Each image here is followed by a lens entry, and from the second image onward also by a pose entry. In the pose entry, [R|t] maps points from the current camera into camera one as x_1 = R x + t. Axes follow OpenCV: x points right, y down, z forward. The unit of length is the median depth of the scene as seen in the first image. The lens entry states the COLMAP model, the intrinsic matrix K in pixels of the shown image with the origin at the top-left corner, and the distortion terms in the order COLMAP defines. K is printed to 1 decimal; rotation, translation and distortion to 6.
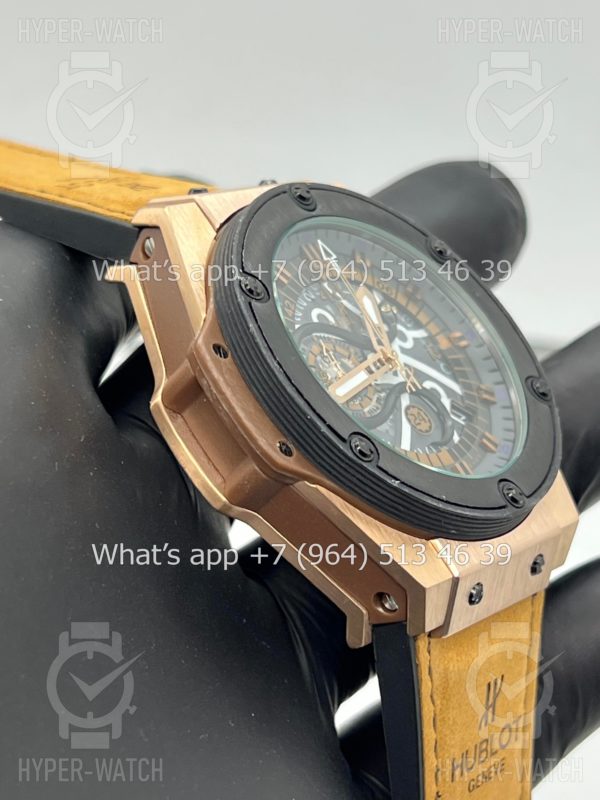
lens RADIAL K [[1854.3, 0, 300.0], [0, 1854.3, 400.0], [0, 0, 1]] dist [0.232645, -1.046092]
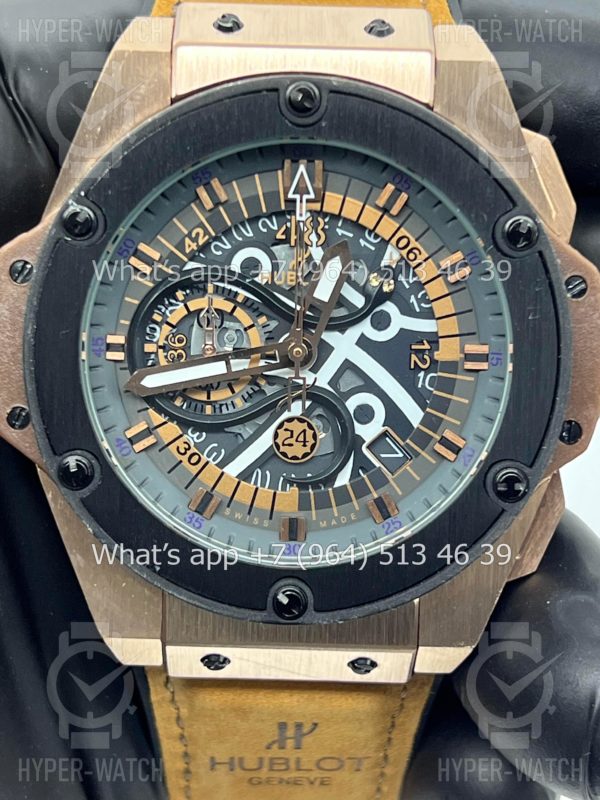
lens RADIAL K [[1854.3, 0, 300.0], [0, 1854.3, 400.0], [0, 0, 1]] dist [0.232645, -1.046092]
pose [[0.594804, 0.598579, -0.536573, 0.465487], [-0.203977, 0.758025, 0.619509, -0.476731], [0.777561, -0.259038, 0.572973, 0.554125]]
